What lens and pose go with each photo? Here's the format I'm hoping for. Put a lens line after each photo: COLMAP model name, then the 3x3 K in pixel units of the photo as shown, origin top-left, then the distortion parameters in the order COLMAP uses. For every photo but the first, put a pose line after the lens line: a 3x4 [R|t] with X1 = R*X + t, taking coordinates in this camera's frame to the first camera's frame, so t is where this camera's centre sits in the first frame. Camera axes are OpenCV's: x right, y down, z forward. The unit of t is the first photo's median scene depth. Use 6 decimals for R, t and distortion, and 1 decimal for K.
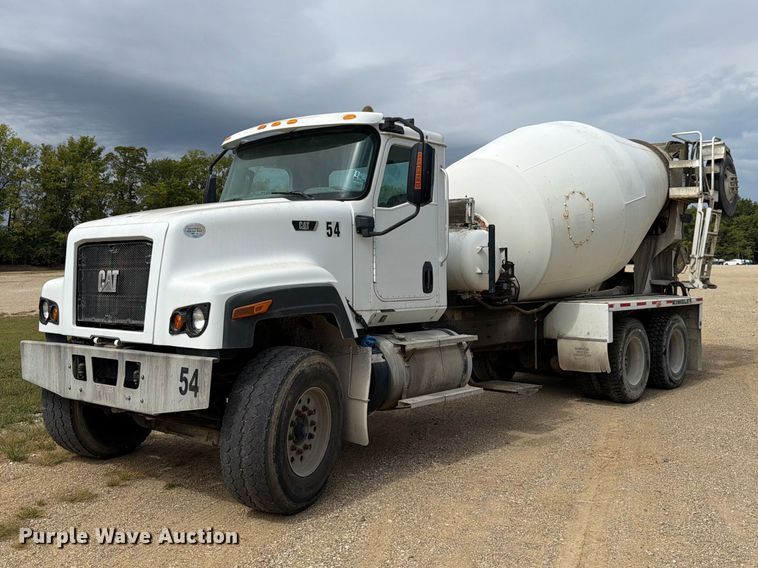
lens RADIAL K [[755.1, 0, 382.0], [0, 755.1, 256.5], [0, 0, 1]] dist [0.194004, -0.389650]
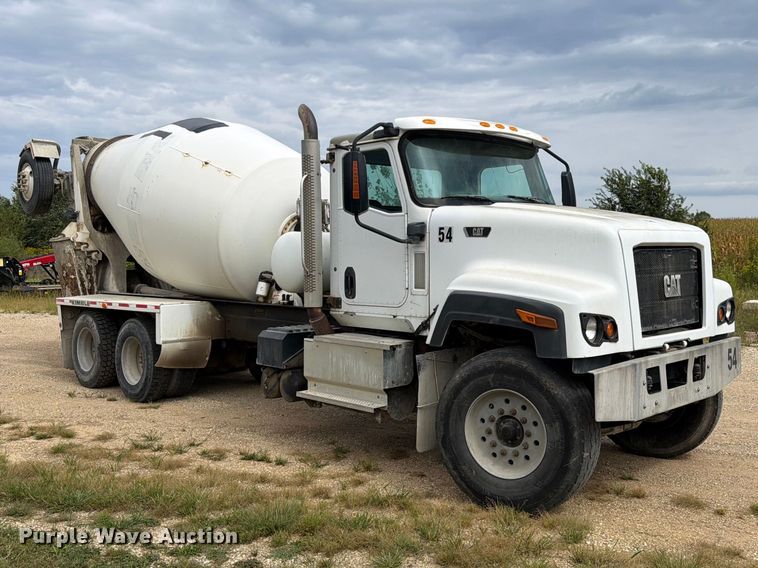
lens RADIAL K [[755.1, 0, 382.0], [0, 755.1, 256.5], [0, 0, 1]] dist [0.194004, -0.389650]
pose [[0.094595, -0.003255, 0.995511, -1.410965], [-0.004604, 0.999983, 0.003707, -0.008803], [-0.995505, -0.004934, 0.094578, 1.291531]]
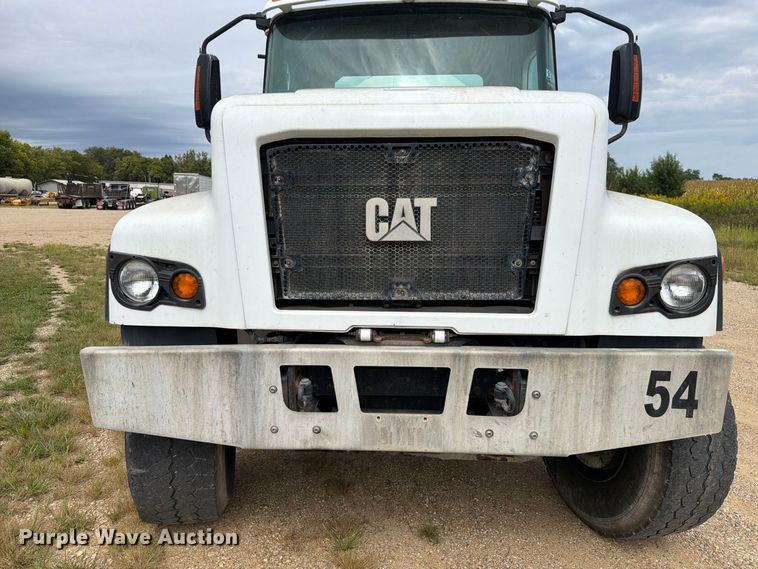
lens RADIAL K [[524.9, 0, 379.0], [0, 524.9, 284.5], [0, 0, 1]] dist [0.078875, -0.094487]
pose [[0.790764, -0.086326, 0.606003, -0.585285], [-0.016258, 0.986694, 0.161771, 0.018393], [-0.611905, -0.137775, 0.778839, 0.736129]]
